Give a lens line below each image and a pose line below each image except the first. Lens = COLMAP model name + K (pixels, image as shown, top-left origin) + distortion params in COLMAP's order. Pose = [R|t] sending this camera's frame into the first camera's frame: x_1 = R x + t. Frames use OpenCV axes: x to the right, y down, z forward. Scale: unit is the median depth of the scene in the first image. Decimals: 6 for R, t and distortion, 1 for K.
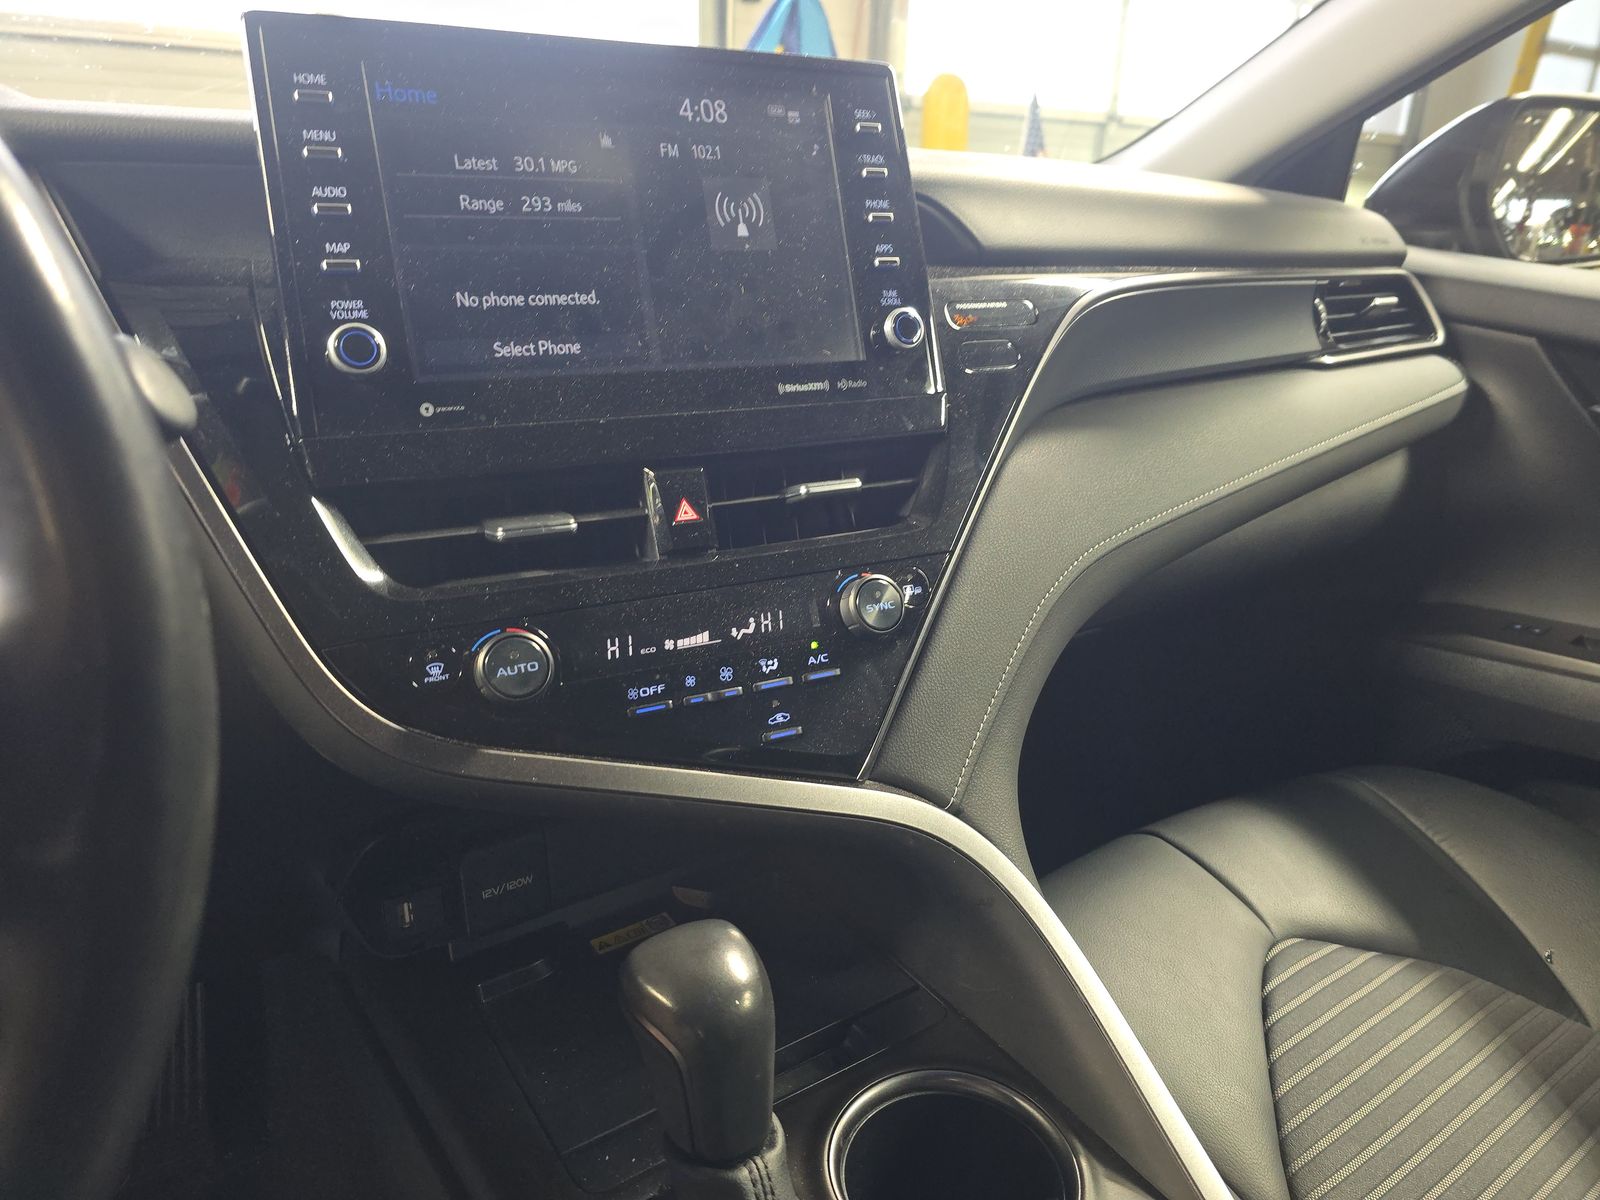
lens RADIAL K [[1098.5, 0, 800.0], [0, 1098.5, 600.0], [0, 0, 1]] dist [0.070634, -0.116977]
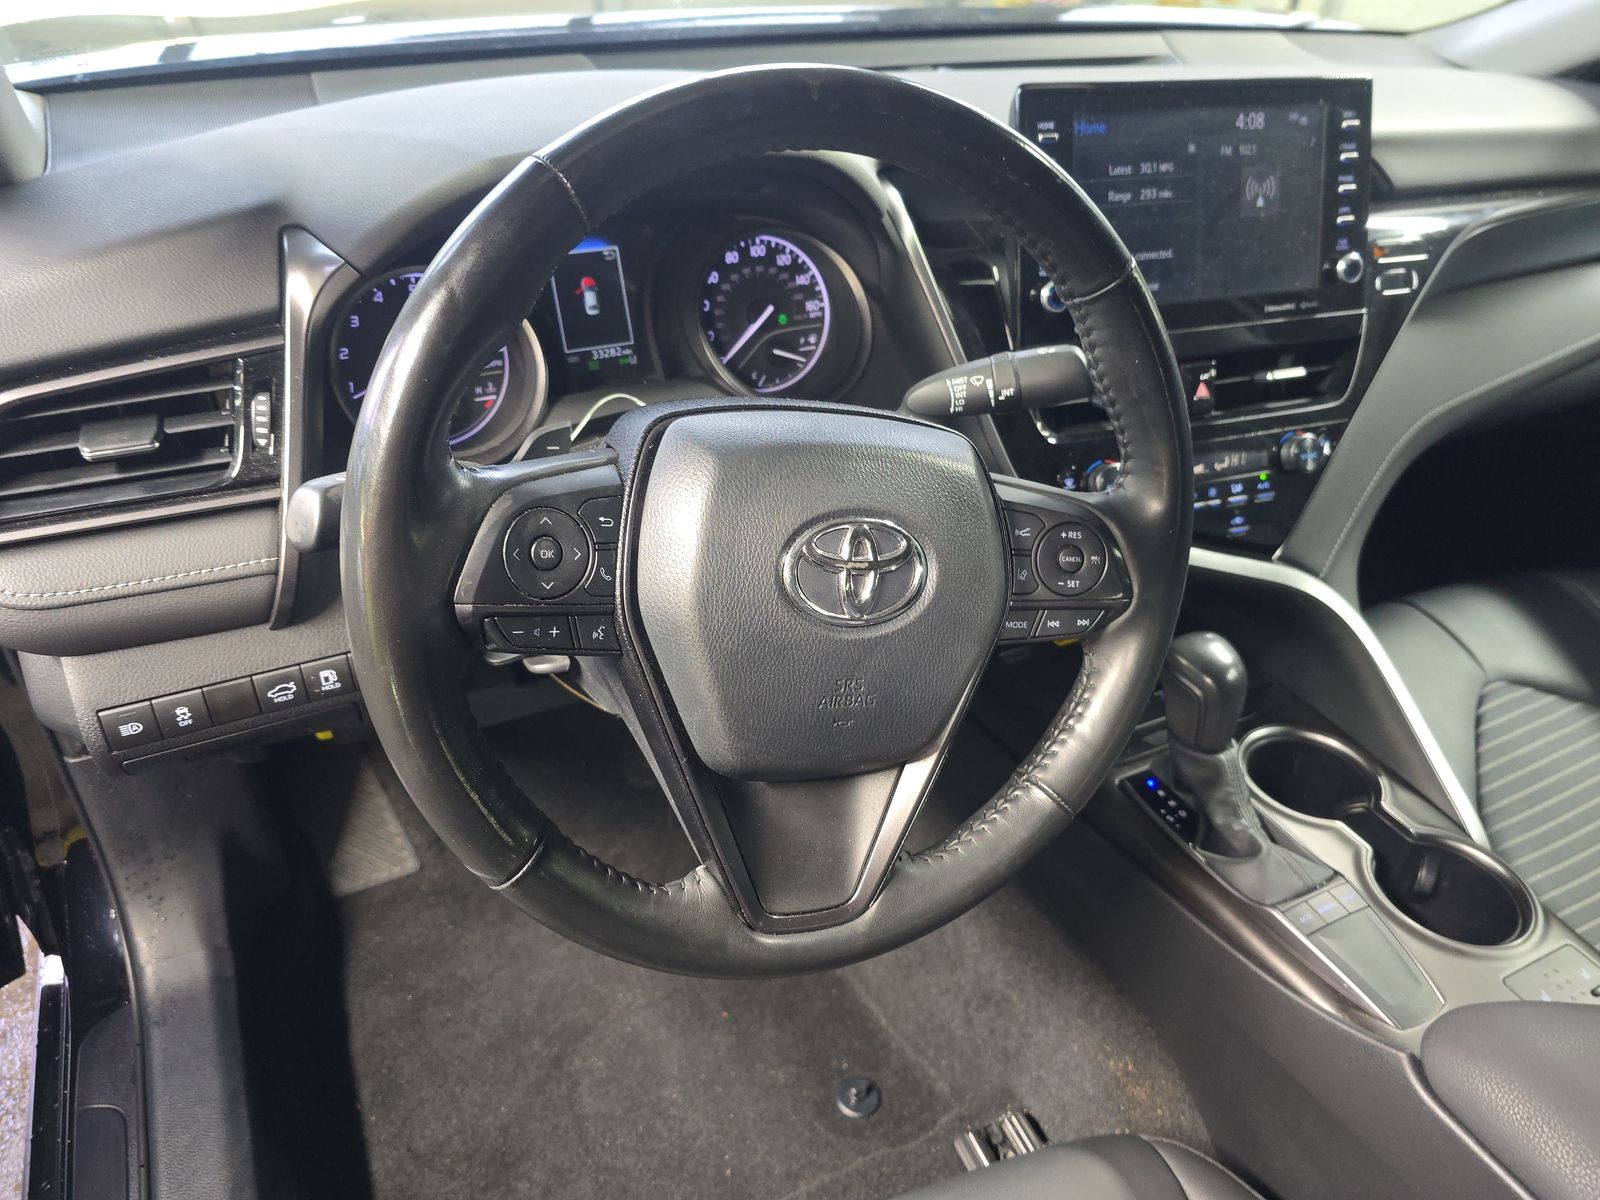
lens RADIAL K [[1098.5, 0, 800.0], [0, 1098.5, 600.0], [0, 0, 1]] dist [0.070634, -0.116977]
pose [[0.990146, 0.099165, -0.098877, -0.477179], [-0.070816, 0.963713, 0.257377, -0.154131], [0.120812, -0.247839, 0.961239, -0.692235]]
